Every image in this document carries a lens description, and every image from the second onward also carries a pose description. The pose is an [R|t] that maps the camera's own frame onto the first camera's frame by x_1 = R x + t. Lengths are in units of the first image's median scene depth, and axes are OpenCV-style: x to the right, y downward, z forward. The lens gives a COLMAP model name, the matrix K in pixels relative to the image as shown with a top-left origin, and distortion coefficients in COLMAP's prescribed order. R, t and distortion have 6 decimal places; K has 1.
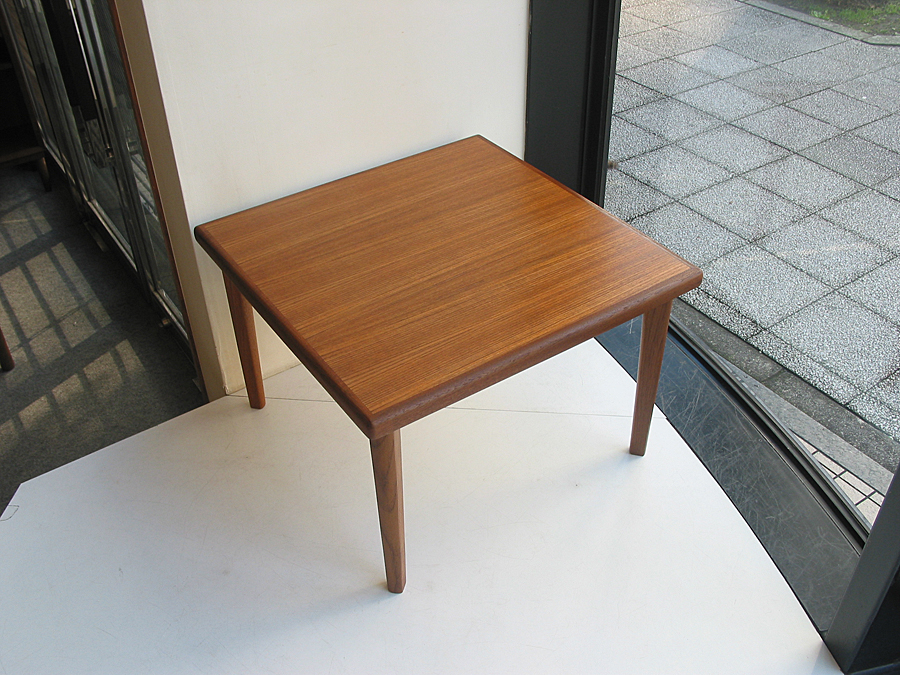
lens RADIAL K [[892.5, 0, 450.3], [0, 892.5, 338.9], [0, 0, 1]] dist [-0.101513, 0.000000]
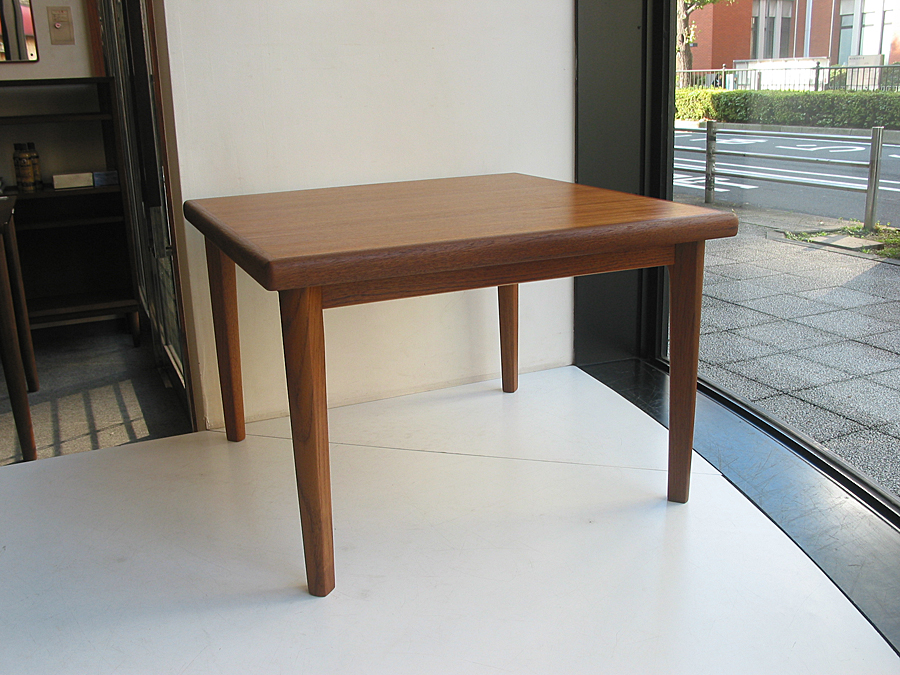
lens RADIAL K [[892.5, 0, 451.0], [0, 892.5, 339.0], [0, 0, 1]] dist [-0.101513, 0.000000]
pose [[0.984007, 0.041407, -0.173253, 0.076709], [-0.101751, 0.928977, -0.355878, 0.153989], [0.146212, 0.367814, 0.918333, 0.115643]]
